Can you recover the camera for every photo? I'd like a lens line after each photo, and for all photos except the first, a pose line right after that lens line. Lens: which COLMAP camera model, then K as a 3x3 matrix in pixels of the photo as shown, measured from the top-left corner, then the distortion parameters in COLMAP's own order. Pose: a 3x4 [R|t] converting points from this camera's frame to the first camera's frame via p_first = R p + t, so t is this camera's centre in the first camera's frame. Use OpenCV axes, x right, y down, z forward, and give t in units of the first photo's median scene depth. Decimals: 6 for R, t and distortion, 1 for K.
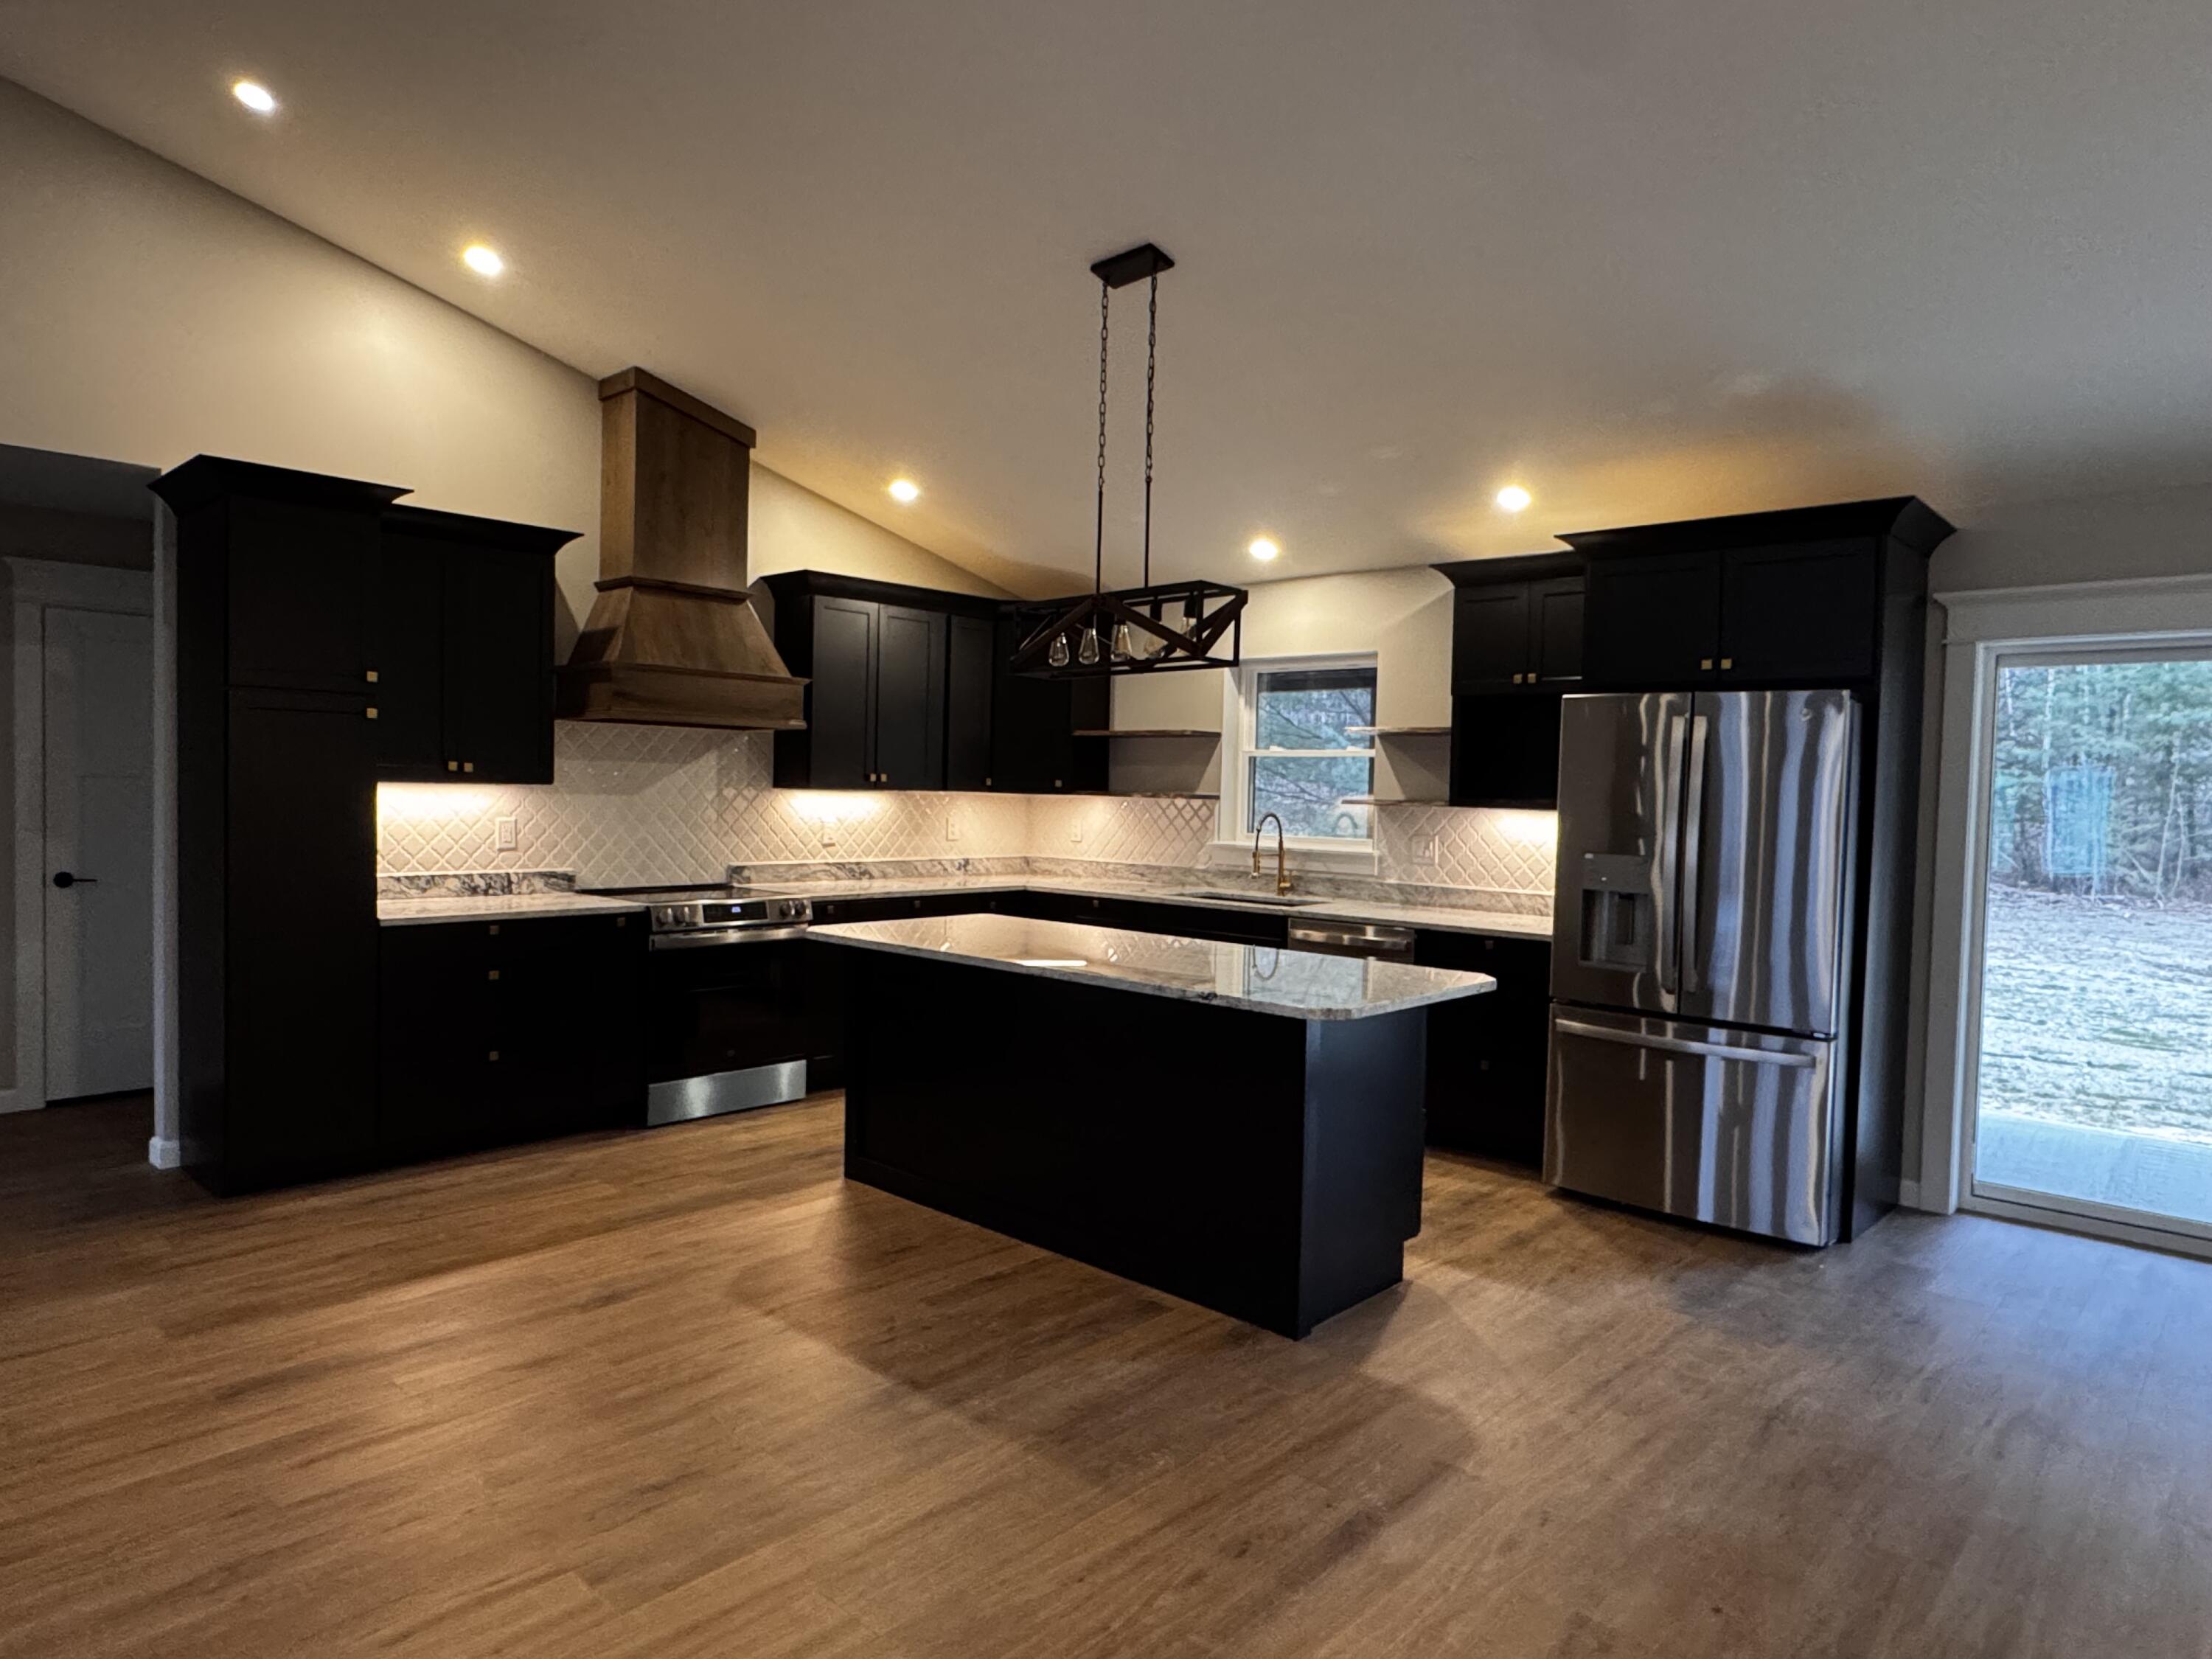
lens RADIAL K [[1333.7, 0, 1106.0], [0, 1333.7, 829.5], [0, 0, 1]] dist [0.000631, 0.000091]
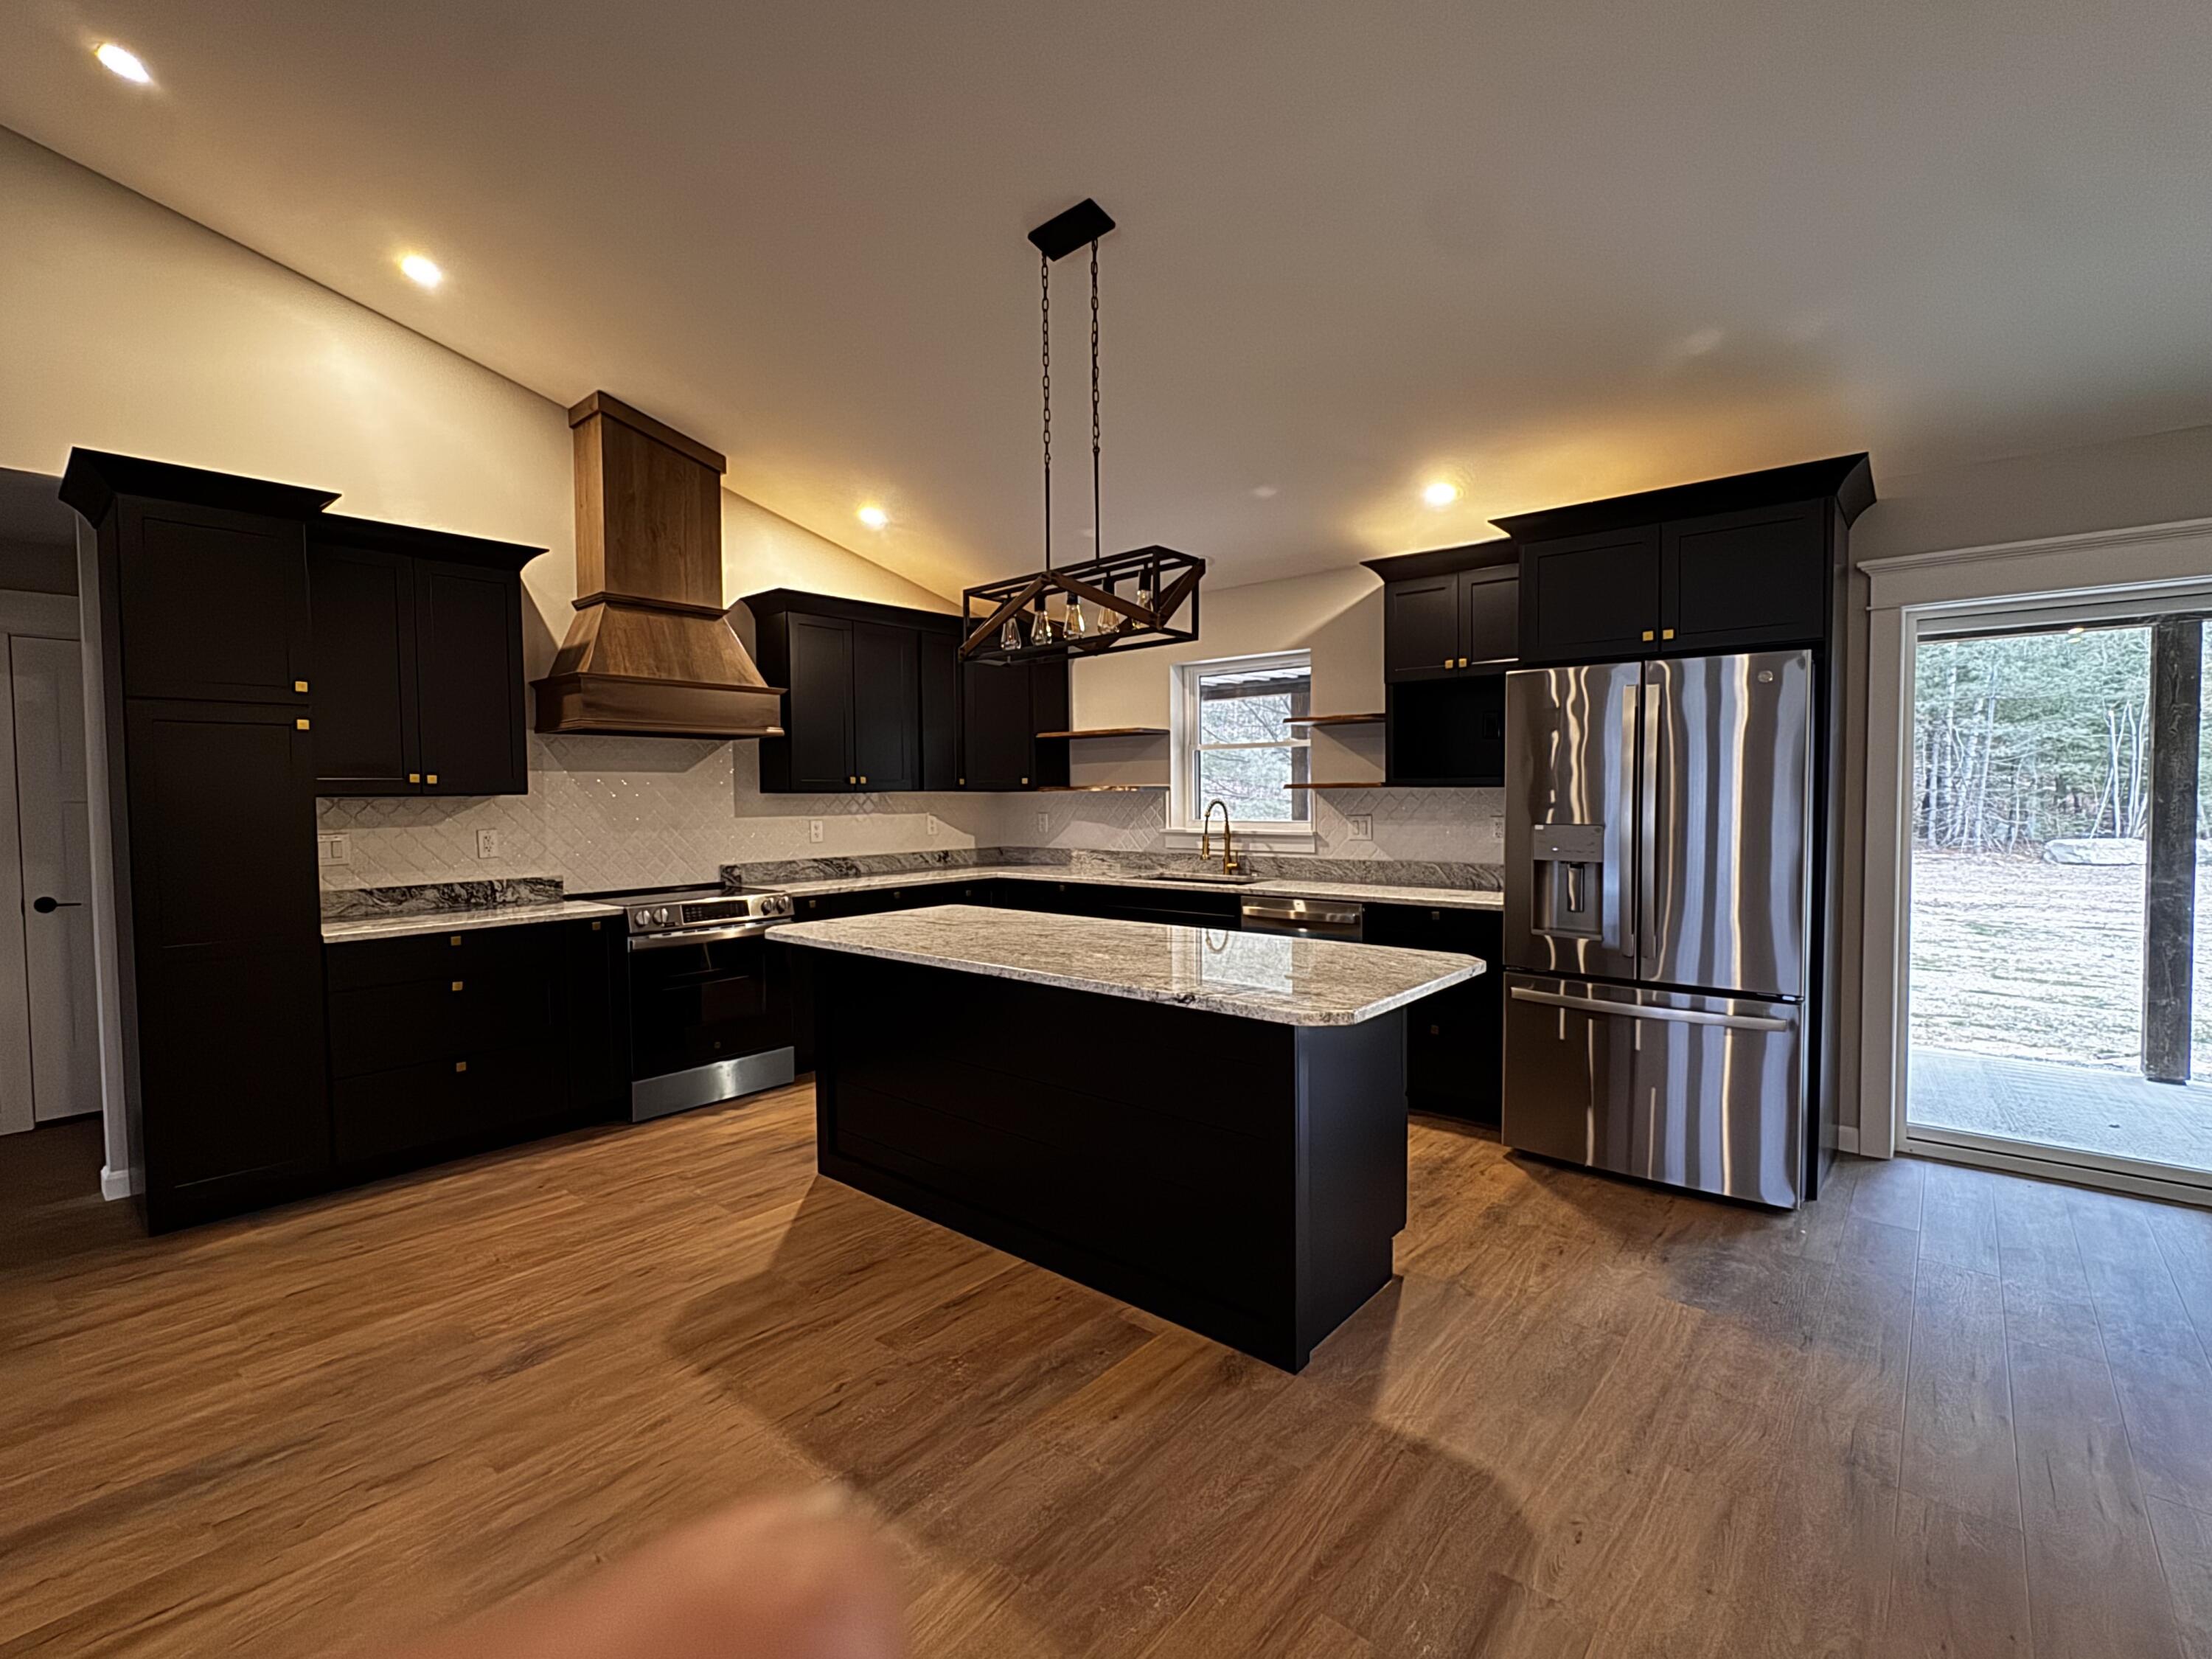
lens RADIAL K [[987.9, 0, 1106.0], [0, 987.9, 829.5], [0, 0, 1]] dist [-0.001046, -0.000086]
pose [[0.998808, -0.035817, 0.033156, 0.004946], [0.035640, 0.999347, 0.005894, 0.005314], [-0.033345, -0.004705, 0.999433, 0.255692]]
